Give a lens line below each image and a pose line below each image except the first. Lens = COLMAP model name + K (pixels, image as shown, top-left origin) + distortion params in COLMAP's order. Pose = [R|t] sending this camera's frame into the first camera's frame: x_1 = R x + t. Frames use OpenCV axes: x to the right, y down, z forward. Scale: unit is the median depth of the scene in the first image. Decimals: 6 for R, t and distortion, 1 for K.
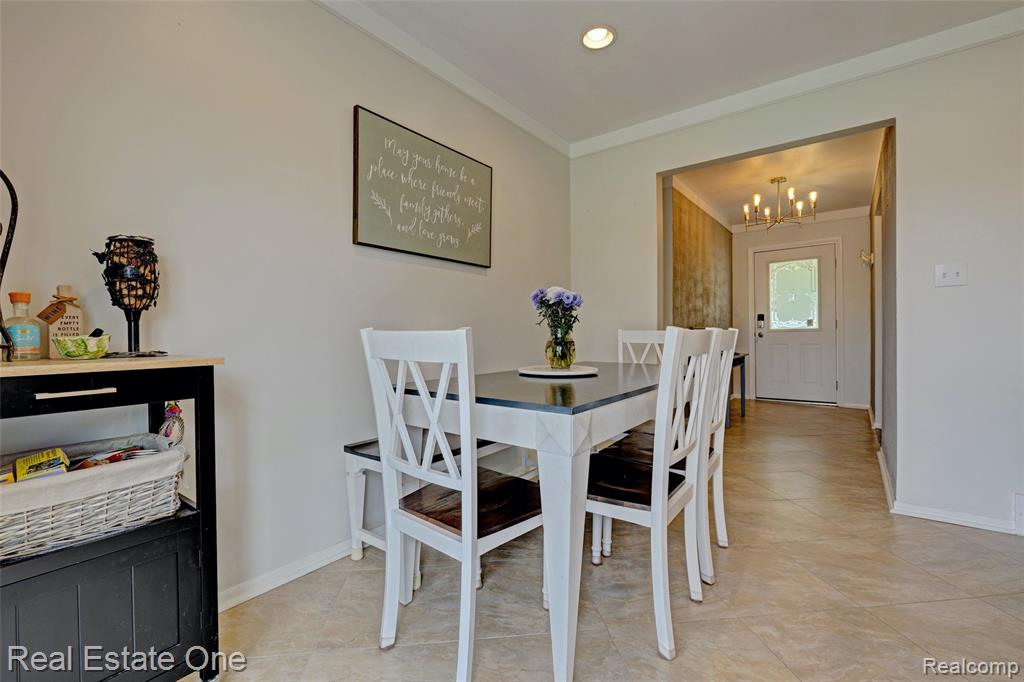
lens RADIAL K [[434.8, 0, 515.5], [0, 434.8, 338.2], [0, 0, 1]] dist [-0.010584, 0.000250]
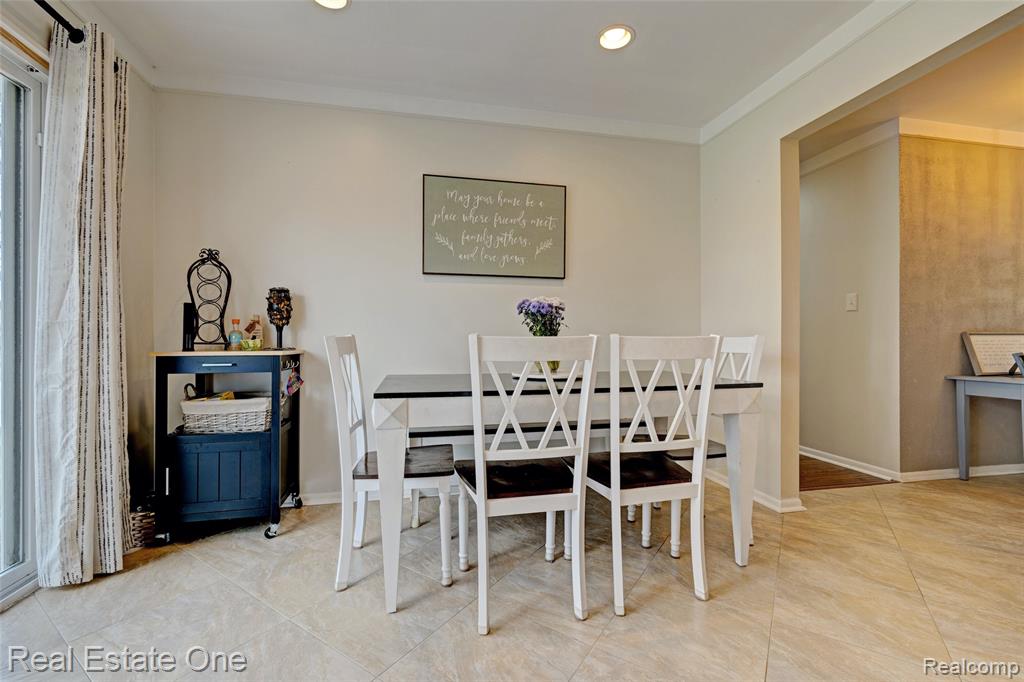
lens RADIAL K [[434.8, 0, 505.0], [0, 434.8, 339.9], [0, 0, 1]] dist [-0.010584, 0.000250]
pose [[0.759783, 0.003812, -0.650166, 0.662637], [-0.012584, 0.999882, -0.008844, 0.000593], [0.650055, 0.014901, 0.759741, 0.110851]]
